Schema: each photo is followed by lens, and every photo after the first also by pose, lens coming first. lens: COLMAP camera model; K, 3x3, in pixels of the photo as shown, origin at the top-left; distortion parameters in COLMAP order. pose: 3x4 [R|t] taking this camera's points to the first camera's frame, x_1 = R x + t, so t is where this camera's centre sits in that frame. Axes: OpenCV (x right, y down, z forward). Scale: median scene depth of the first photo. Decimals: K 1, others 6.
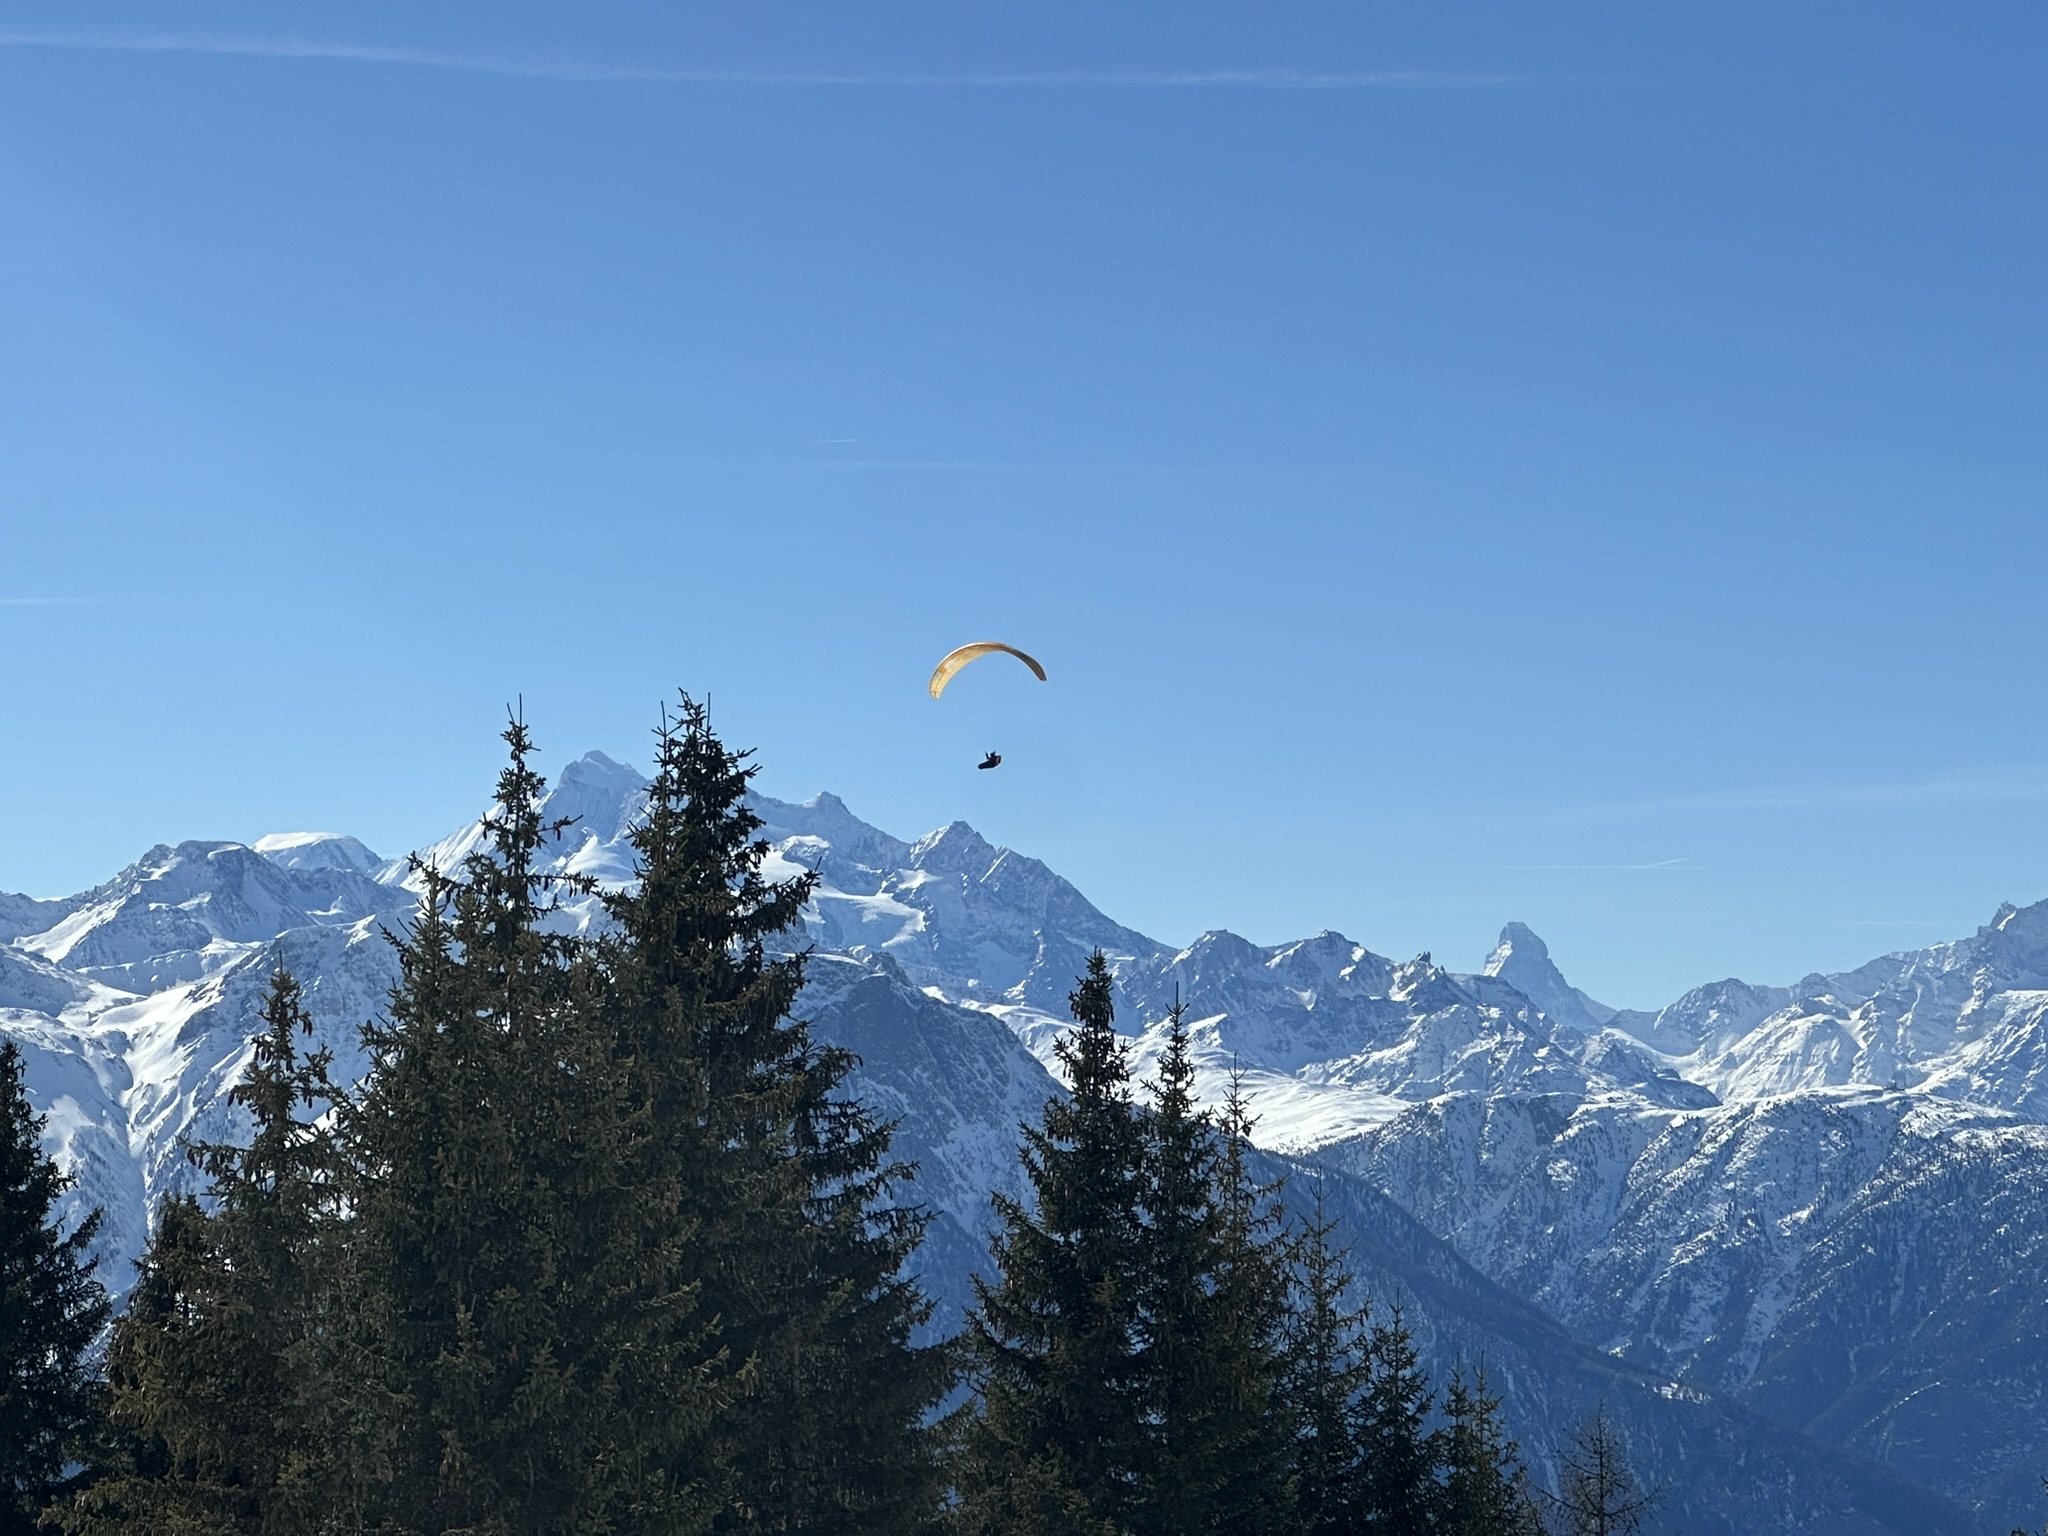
lens RADIAL K [[6404.8, 0, 1024.0], [0, 6404.8, 768.0], [0, 0, 1]] dist [0.048078, 2.591149]
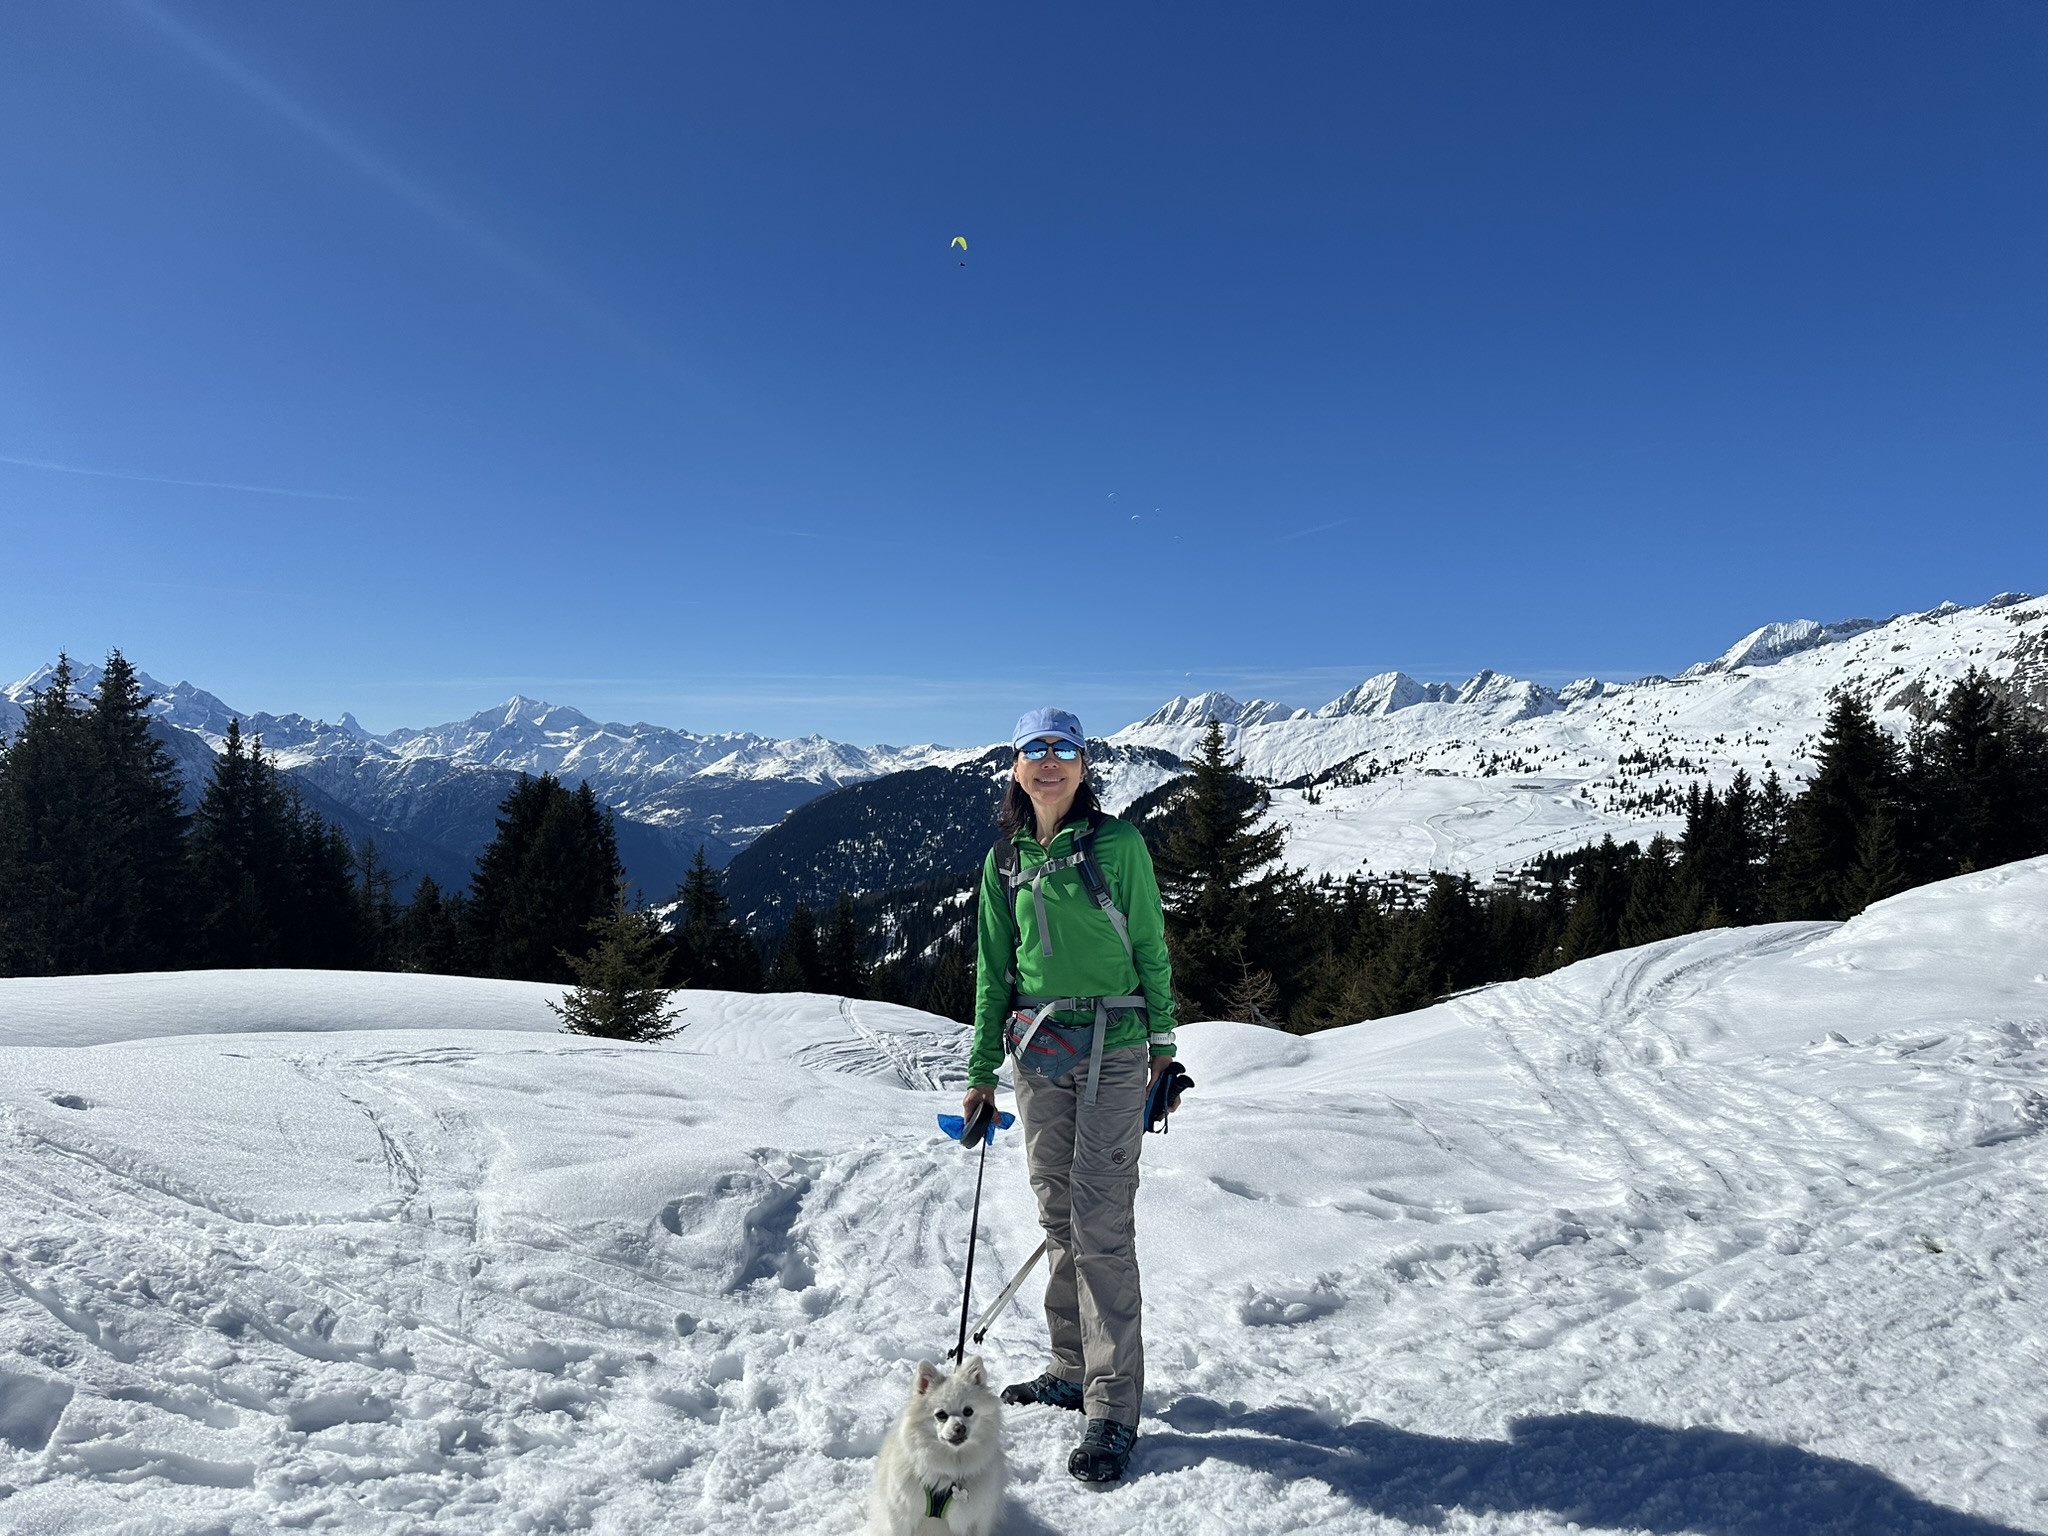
lens RADIAL K [[1453.2, 0, 1024.0], [0, 1453.2, 768.0], [0, 0, 1]] dist [0.082033, -0.113276]
pose [[0.873374, 0.011648, 0.486910, -0.006040], [-0.039102, 0.998164, 0.046259, -0.001422], [-0.485477, -0.059441, 0.872226, -0.042637]]
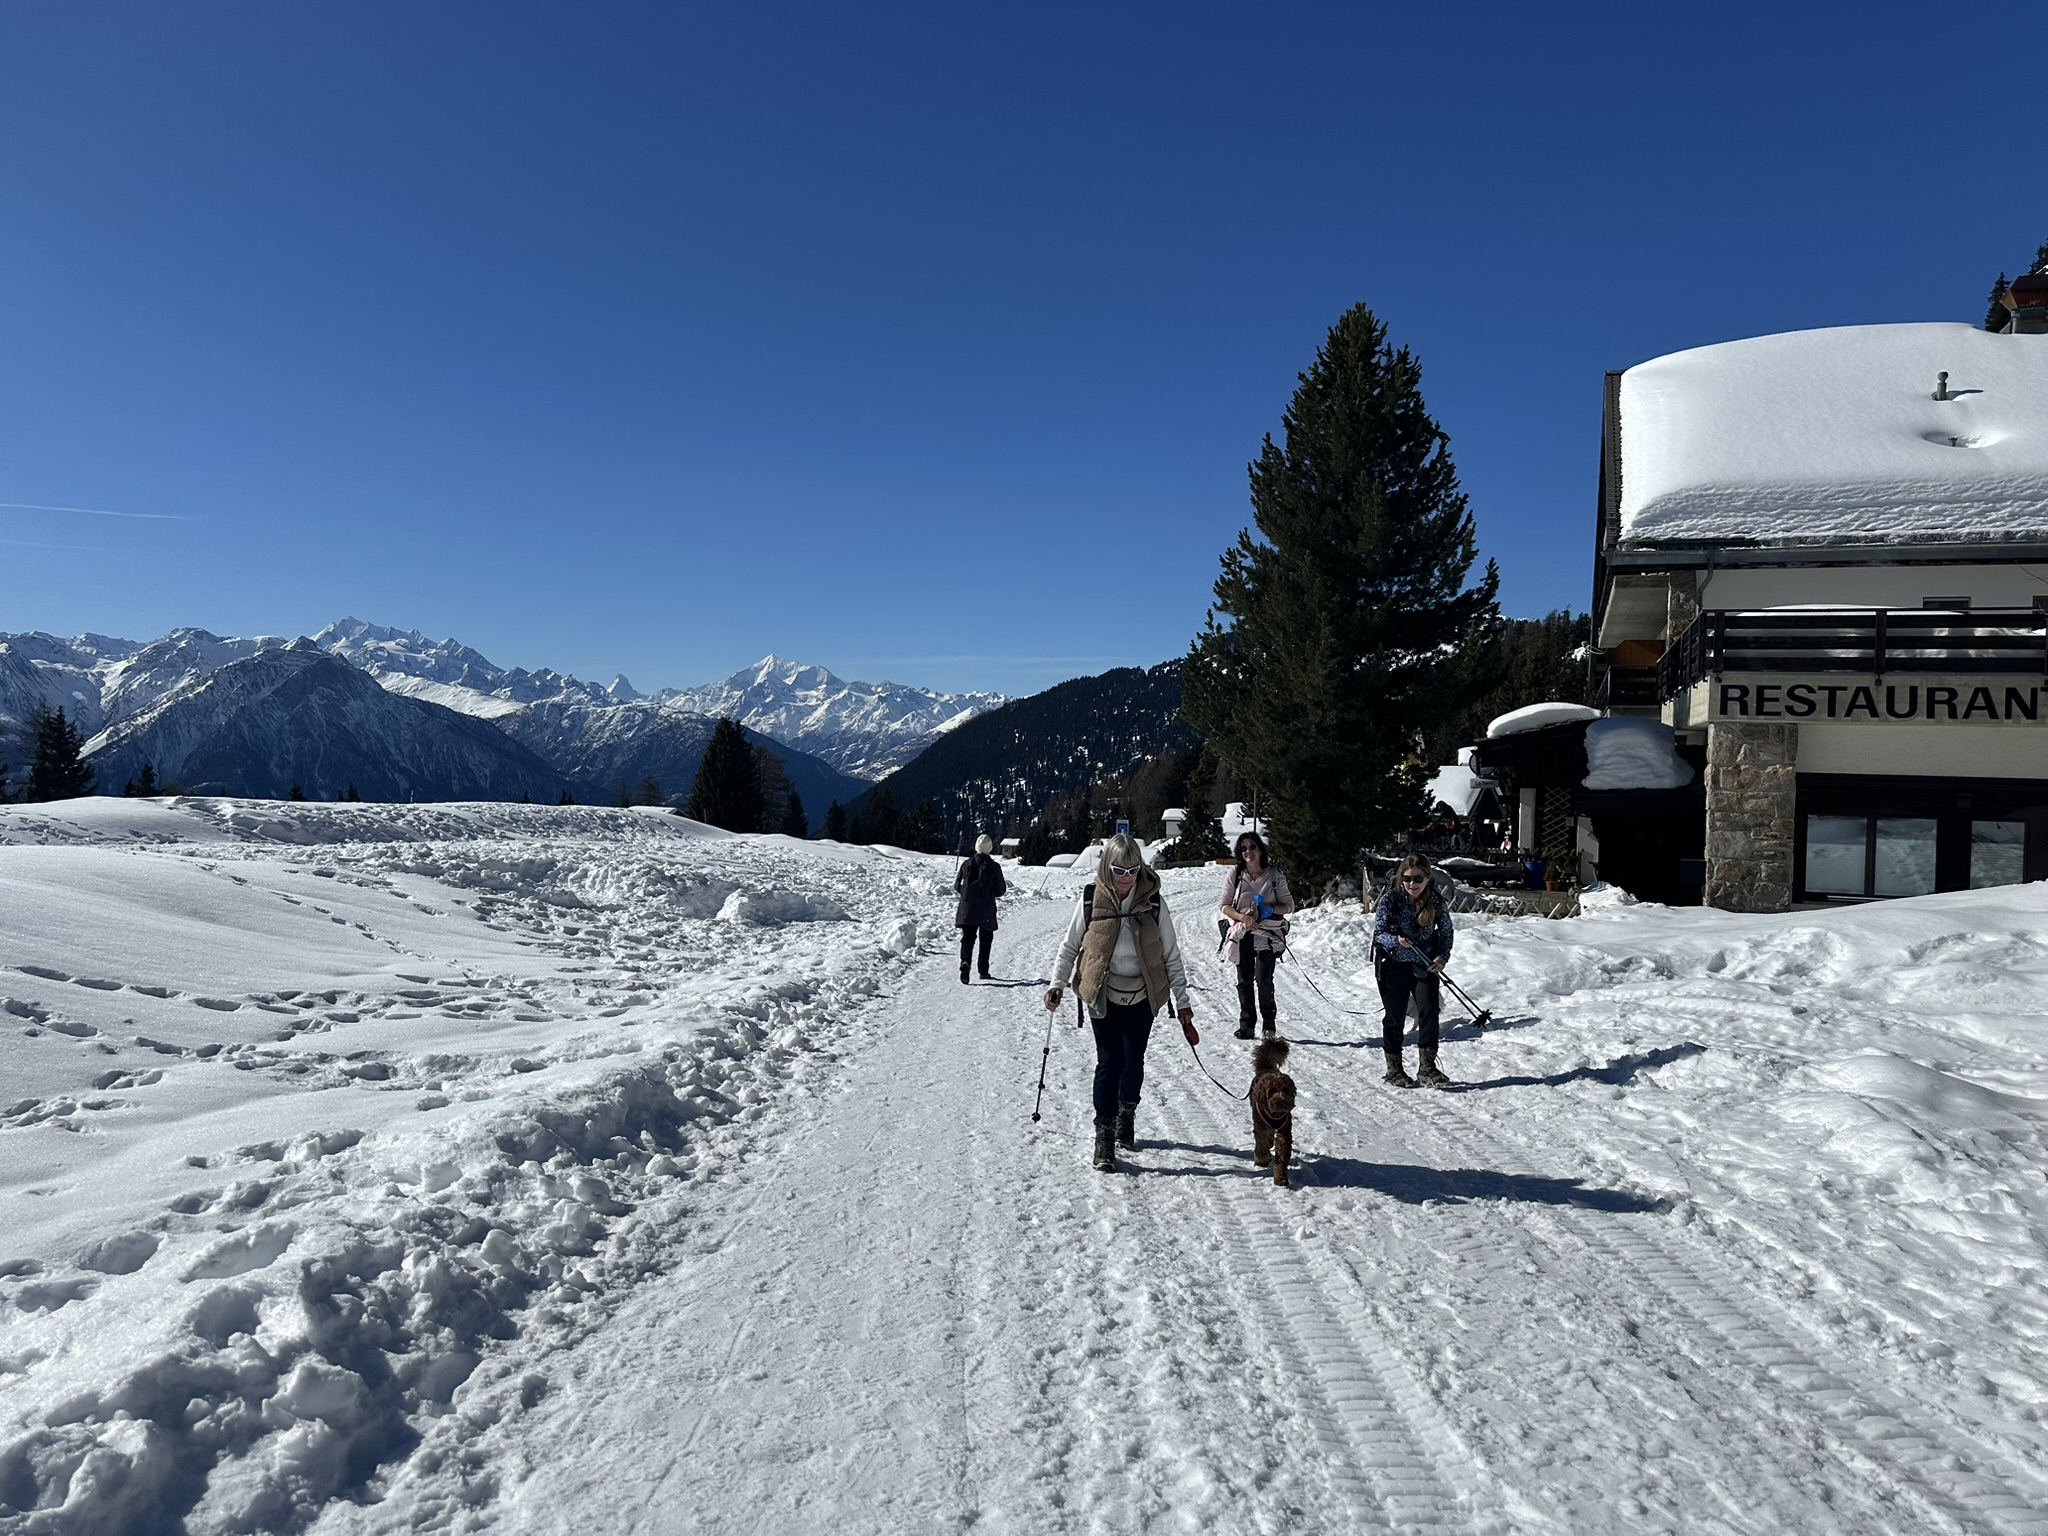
lens RADIAL K [[1453.2, 0, 1024.0], [0, 1453.2, 768.0], [0, 0, 1]] dist [0.082033, -0.113276]
pose [[0.944689, 0.009149, 0.327841, 0.841025], [-0.036113, 0.996434, 0.076254, 0.201921], [-0.325975, -0.083875, 0.941650, 1.401475]]
